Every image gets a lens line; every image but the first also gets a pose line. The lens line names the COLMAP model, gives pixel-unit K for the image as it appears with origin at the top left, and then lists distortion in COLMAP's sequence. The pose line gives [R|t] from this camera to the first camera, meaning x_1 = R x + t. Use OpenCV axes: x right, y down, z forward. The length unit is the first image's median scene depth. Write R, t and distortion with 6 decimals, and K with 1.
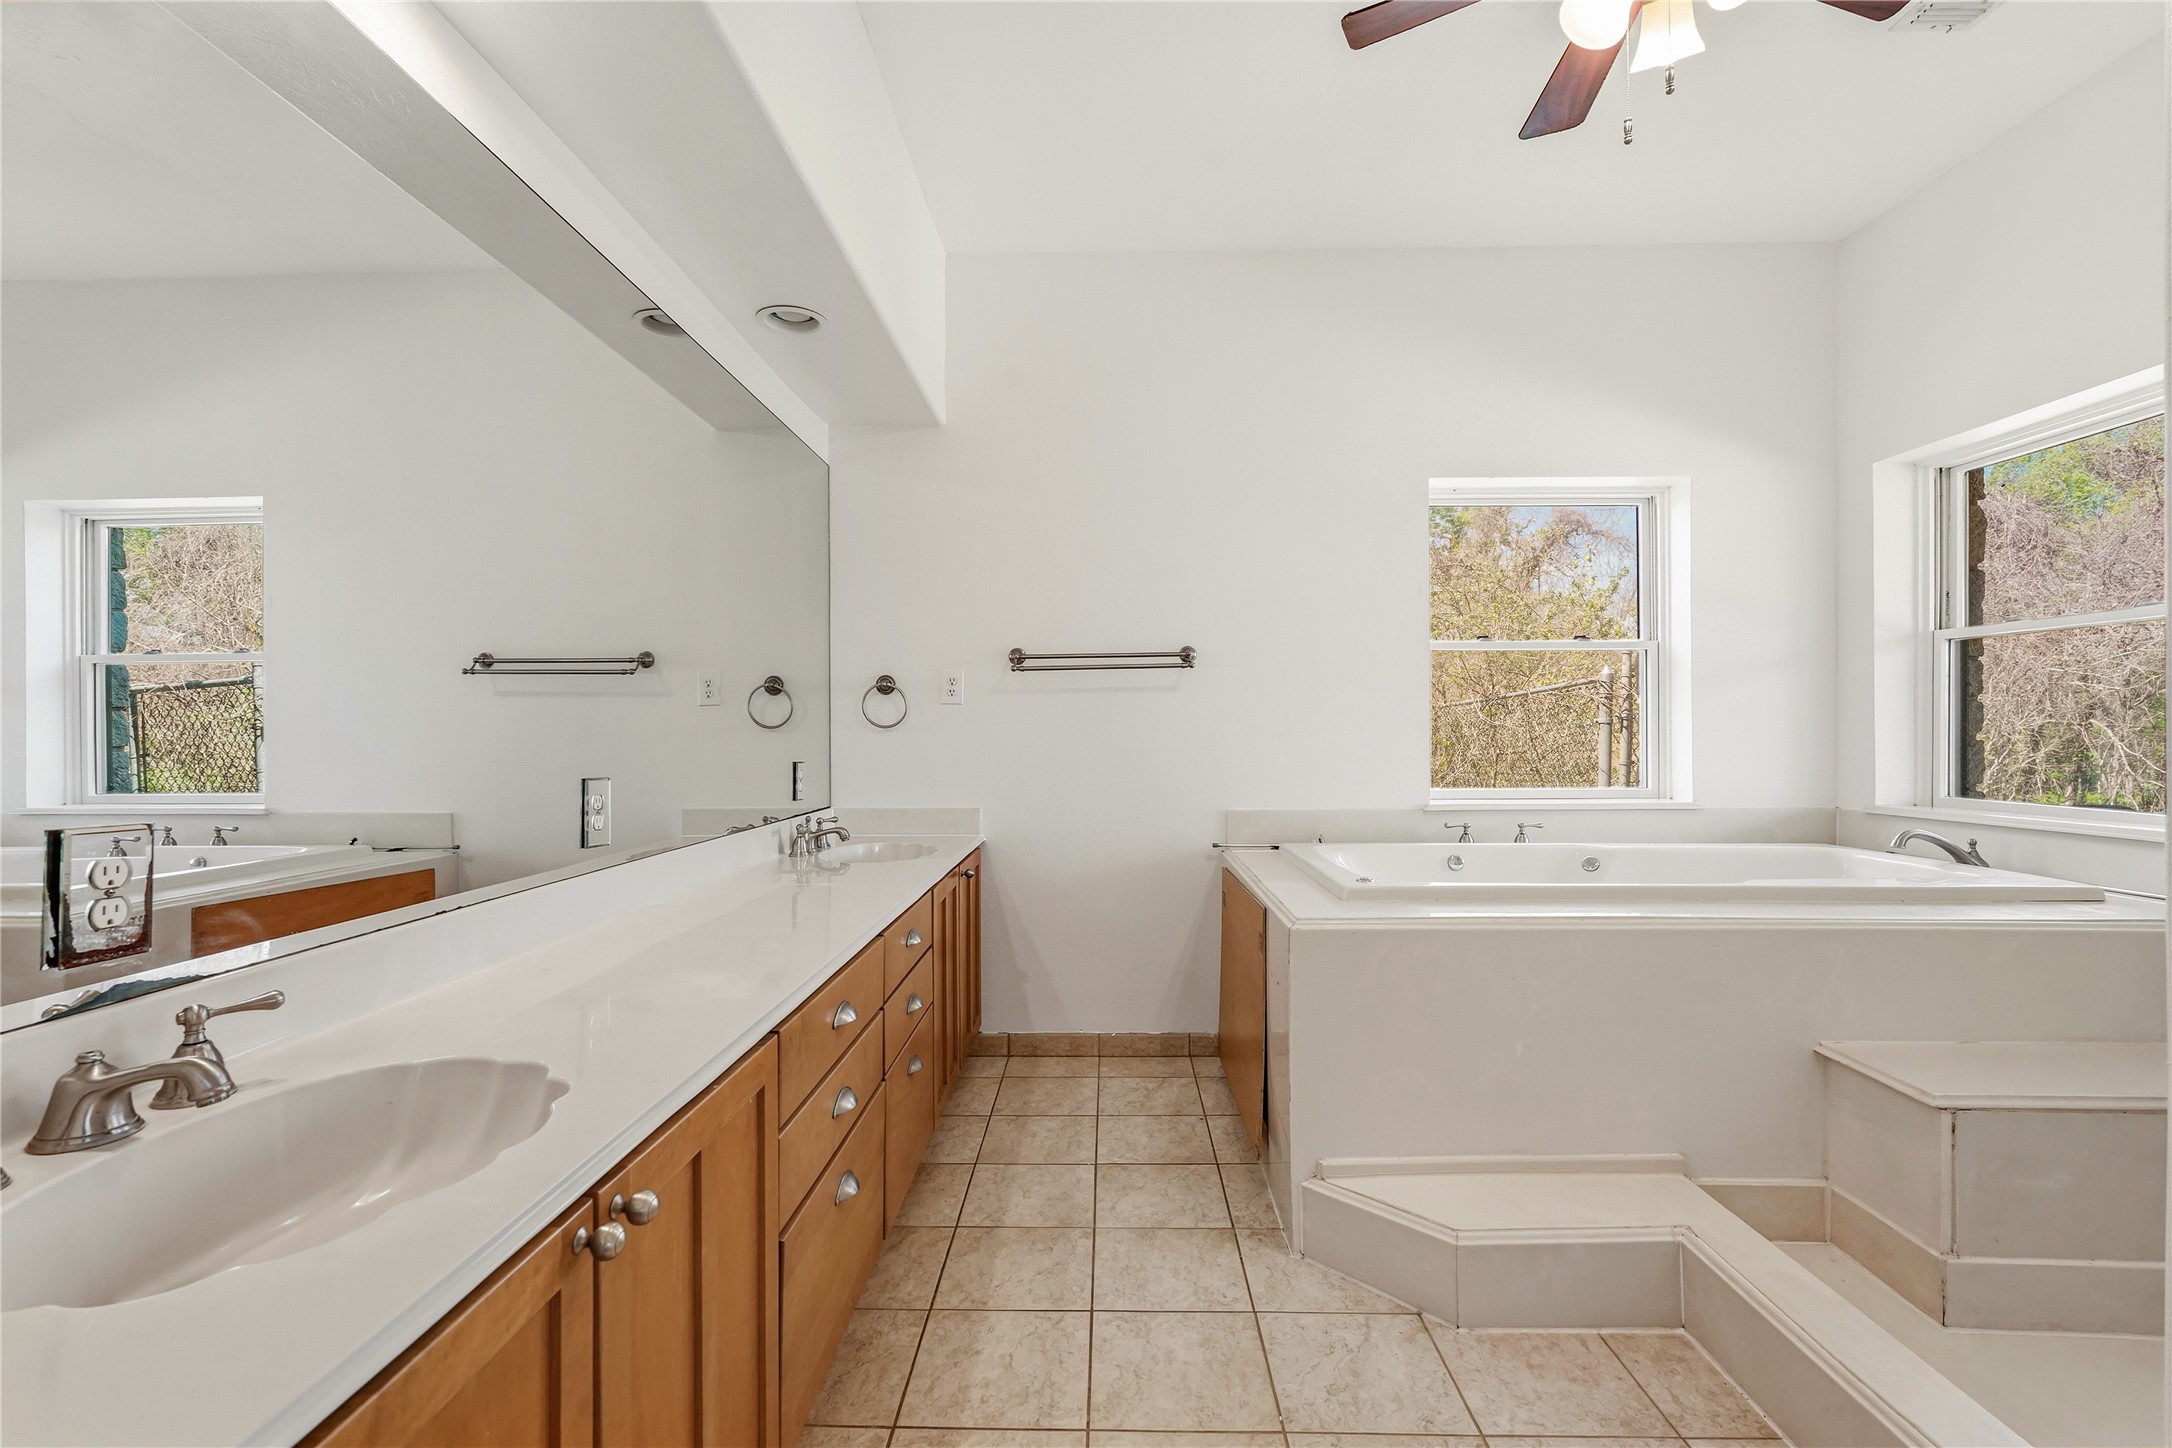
lens RADIAL K [[953.9, 0, 1086.0], [0, 953.9, 724.0], [0, 0, 1]] dist [-0.013917, -0.000105]
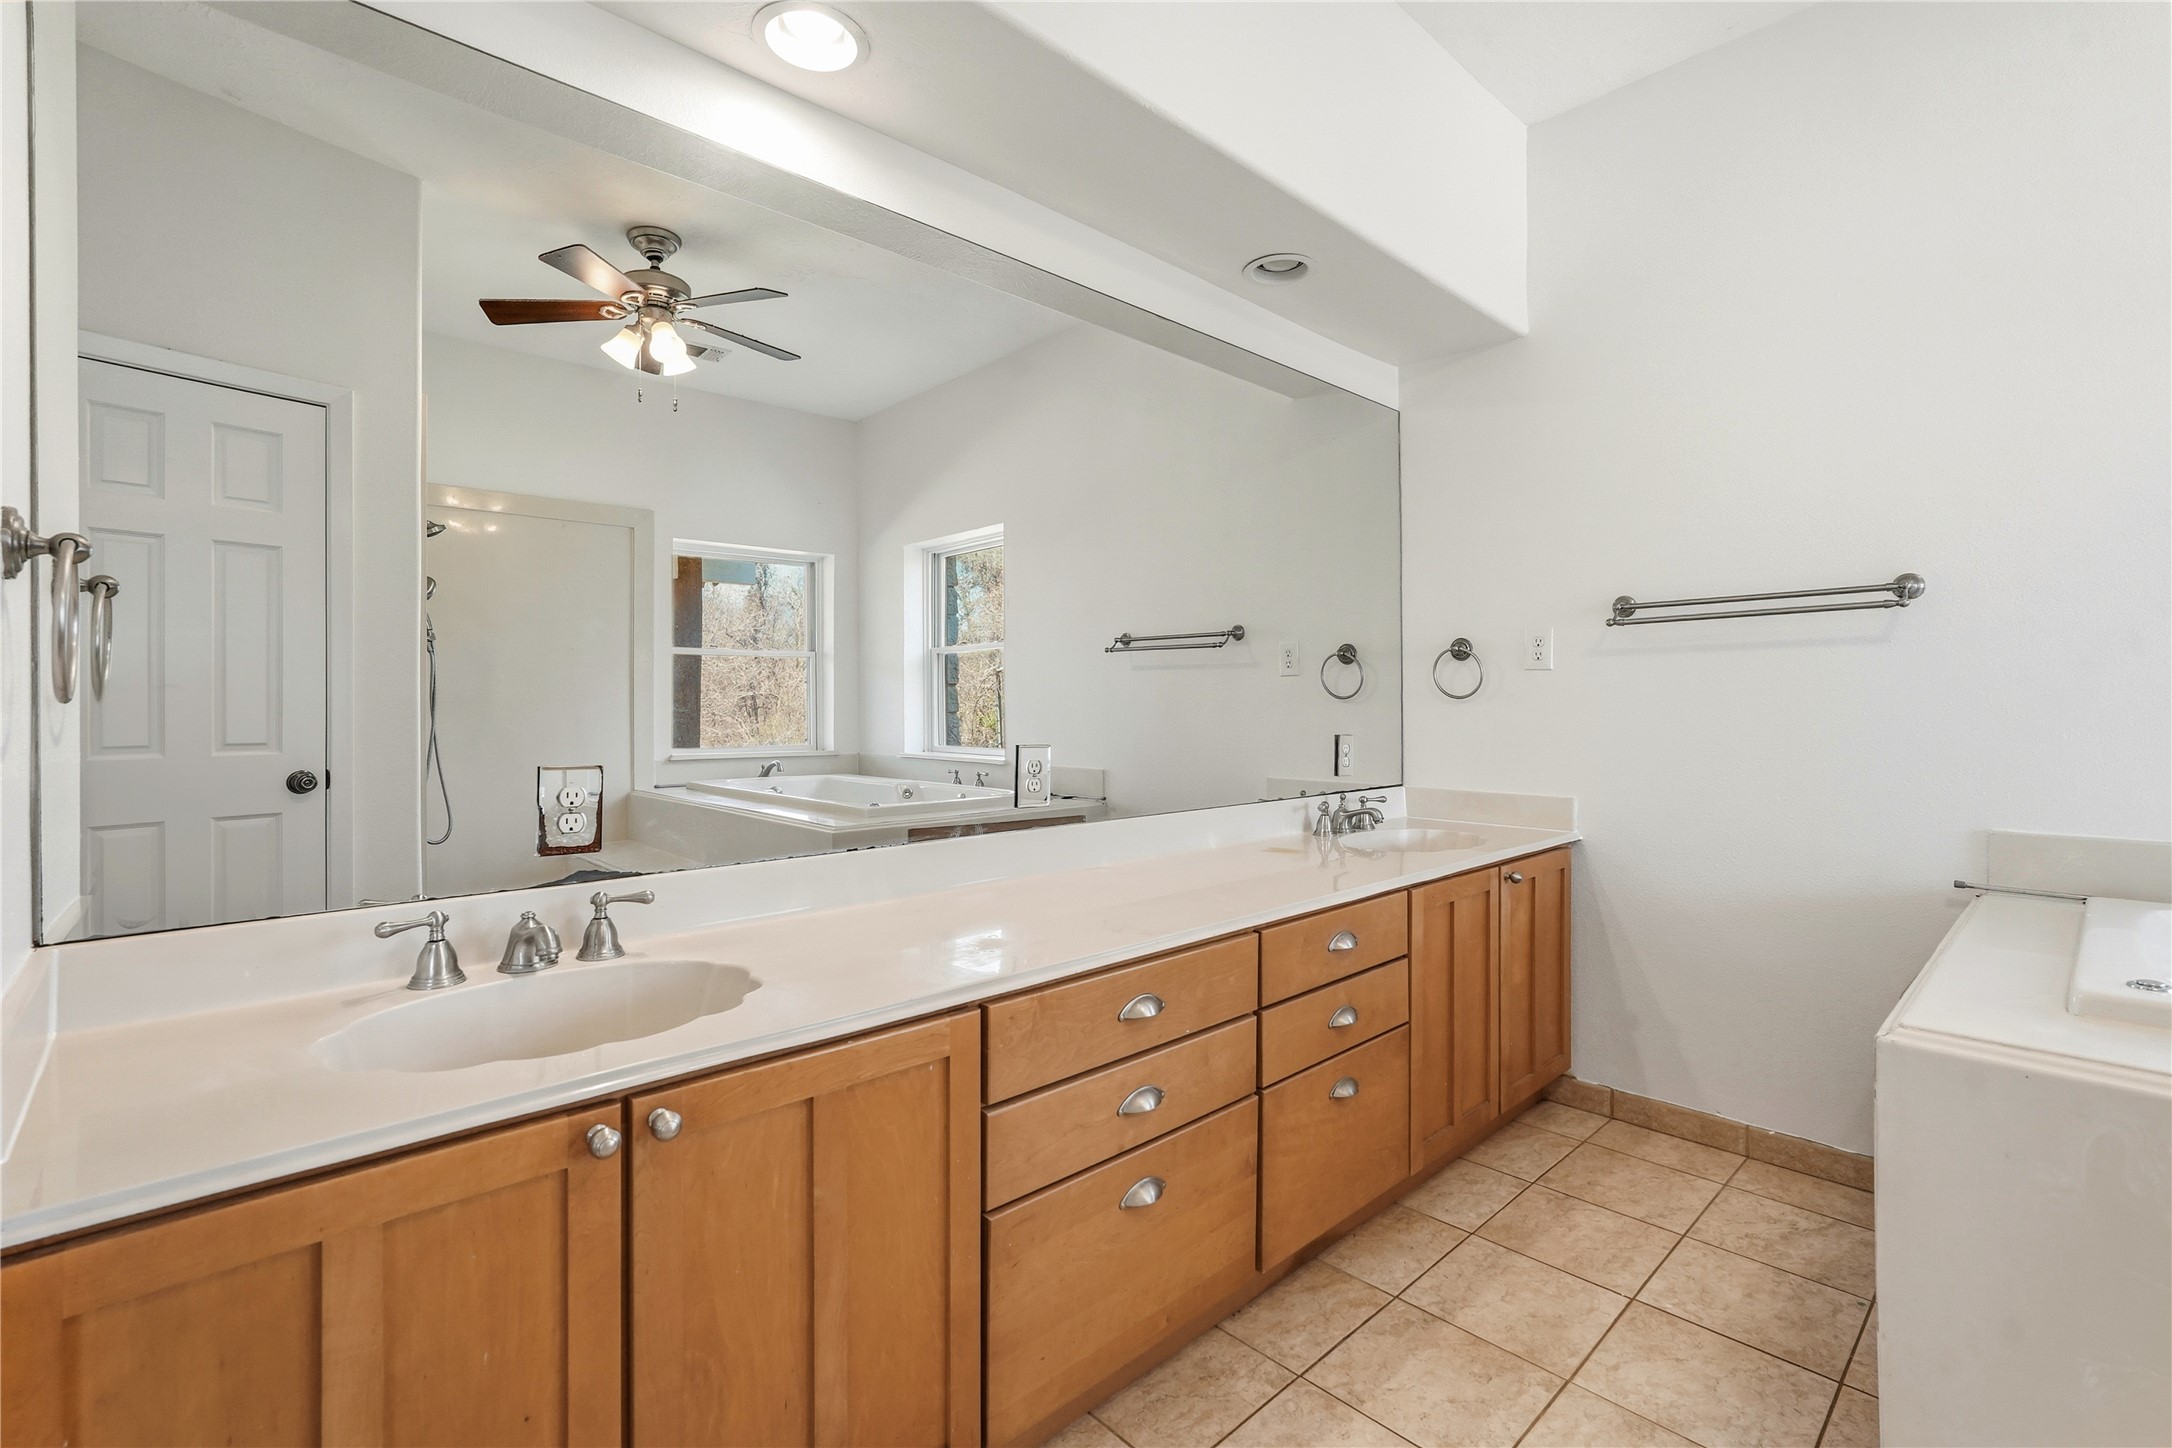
lens RADIAL K [[959.9, 0, 1086.5], [0, 959.9, 695.3], [0, 0, 1]] dist [-0.009732, 0.000596]
pose [[0.700320, -0.001429, -0.713828, 0.216067], [0.003257, 0.999994, 0.001194, -0.001115], [0.713822, -0.003161, 0.700320, 0.174106]]
